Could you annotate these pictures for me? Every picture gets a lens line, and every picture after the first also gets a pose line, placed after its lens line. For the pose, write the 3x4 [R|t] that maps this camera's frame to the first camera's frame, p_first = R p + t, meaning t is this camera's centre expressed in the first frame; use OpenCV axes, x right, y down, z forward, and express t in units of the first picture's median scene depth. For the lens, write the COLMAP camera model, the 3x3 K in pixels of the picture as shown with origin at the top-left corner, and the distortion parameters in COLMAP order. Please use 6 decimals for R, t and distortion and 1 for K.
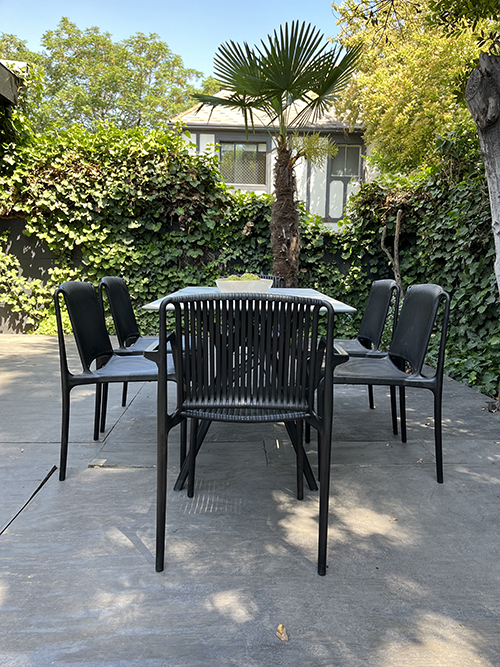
lens RADIAL K [[505.3, 0, 252.1], [0, 505.3, 337.5], [0, 0, 1]] dist [0.063736, -0.090128]
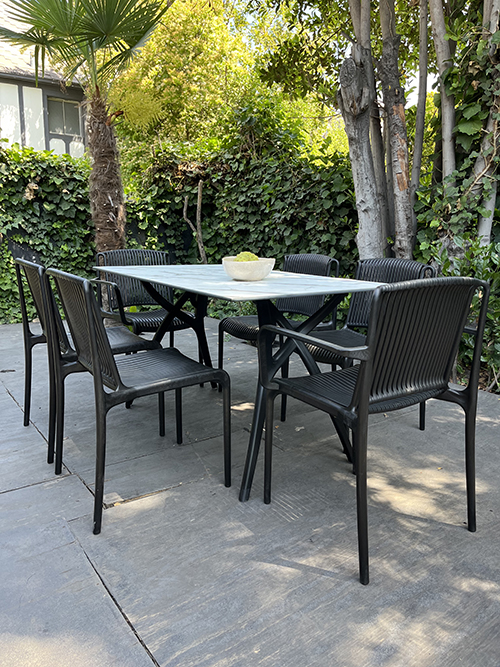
lens RADIAL K [[506.8, 0, 257.4], [0, 506.8, 338.0], [0, 0, 1]] dist [0.062304, -0.090789]
pose [[0.827061, -0.116991, 0.549804, -0.196144], [0.081520, 0.992725, 0.088610, -0.020213], [-0.556170, -0.028466, 0.830581, 0.086126]]
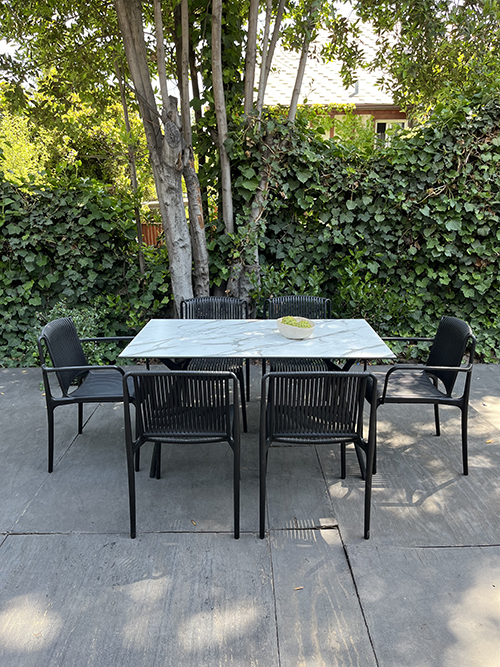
lens RADIAL K [[505.3, 0, 252.1], [0, 505.3, 337.5], [0, 0, 1]] dist [0.063736, -0.090128]
pose [[0.017389, -0.288519, 0.957316, -0.455018], [0.156162, 0.946495, 0.282420, -0.167373], [-0.987578, 0.144585, 0.061514, 0.389351]]
